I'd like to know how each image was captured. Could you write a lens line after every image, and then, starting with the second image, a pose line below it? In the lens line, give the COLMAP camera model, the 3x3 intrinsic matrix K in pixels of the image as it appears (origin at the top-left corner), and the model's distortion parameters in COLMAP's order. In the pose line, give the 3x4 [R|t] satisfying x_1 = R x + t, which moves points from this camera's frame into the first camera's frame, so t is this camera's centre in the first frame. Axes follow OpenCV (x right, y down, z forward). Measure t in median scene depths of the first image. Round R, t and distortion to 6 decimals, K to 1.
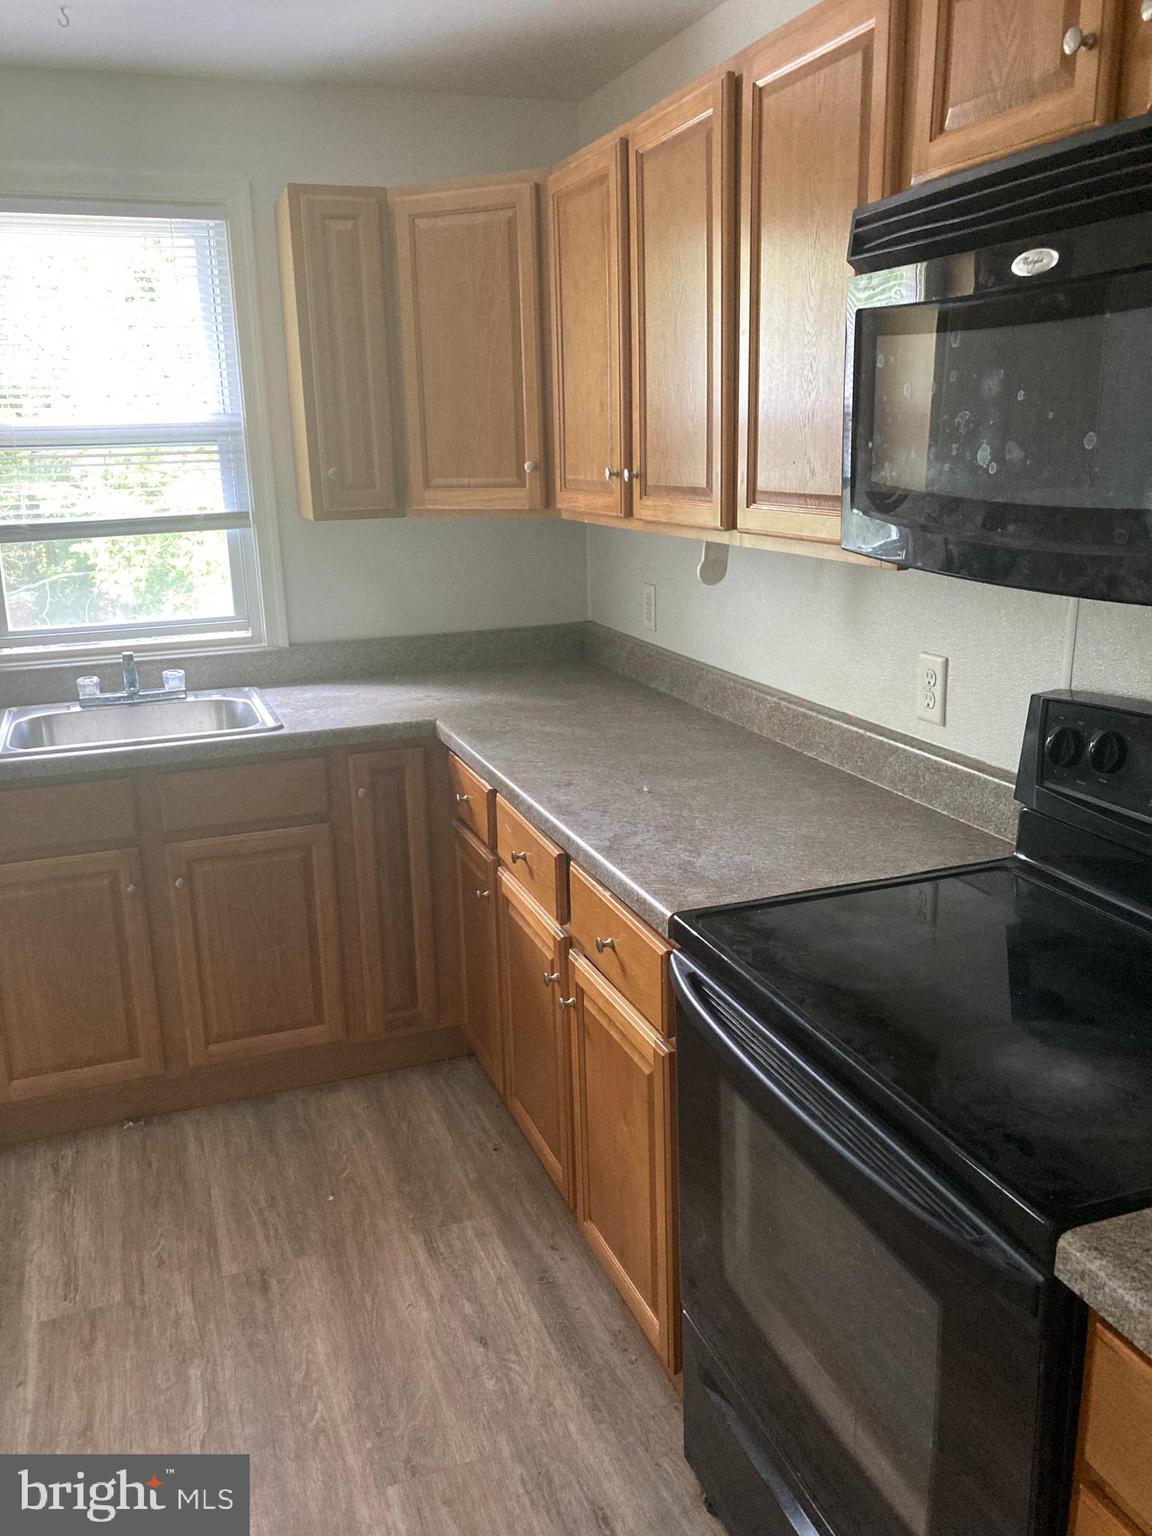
lens RADIAL K [[1292.3, 0, 576.0], [0, 1292.3, 768.0], [0, 0, 1]] dist [-0.004849, -0.019511]
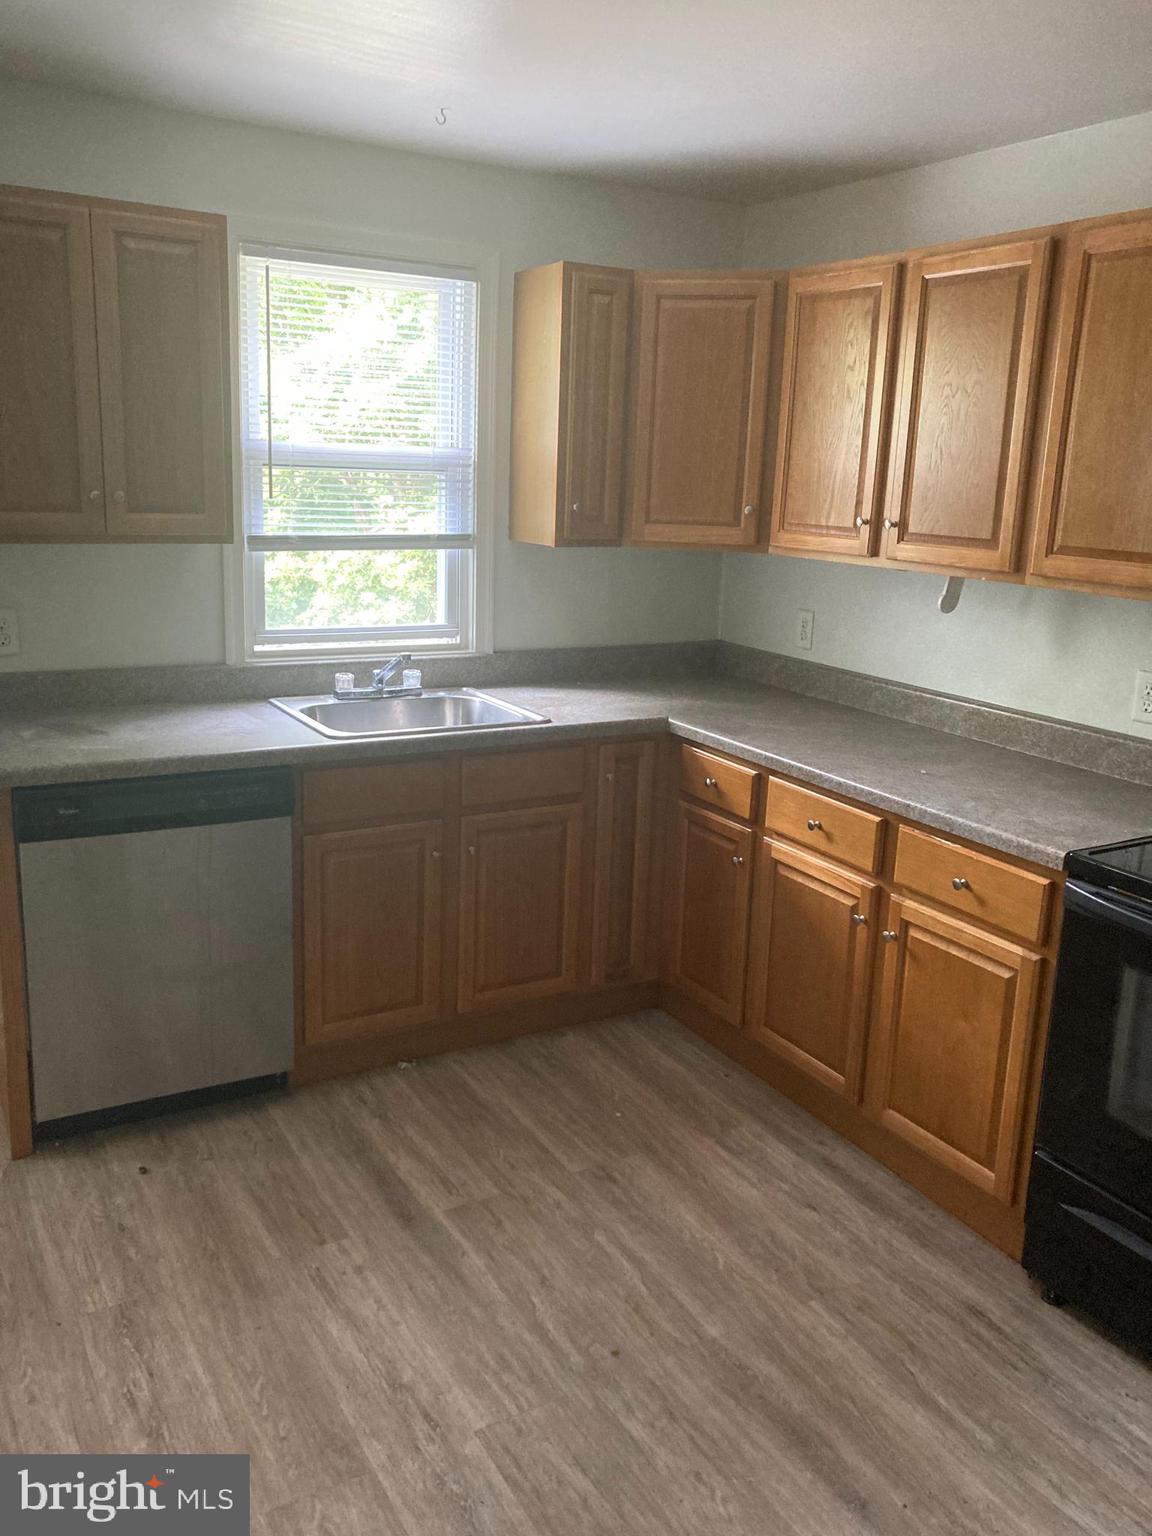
lens RADIAL K [[1292.3, 0, 576.0], [0, 1292.3, 768.0], [0, 0, 1]] dist [-0.004849, -0.019511]
pose [[0.985541, 0.018429, 0.168430, -0.395143], [-0.014956, 0.999649, -0.021865, 0.036768], [-0.168774, 0.019029, 0.985471, -0.157973]]
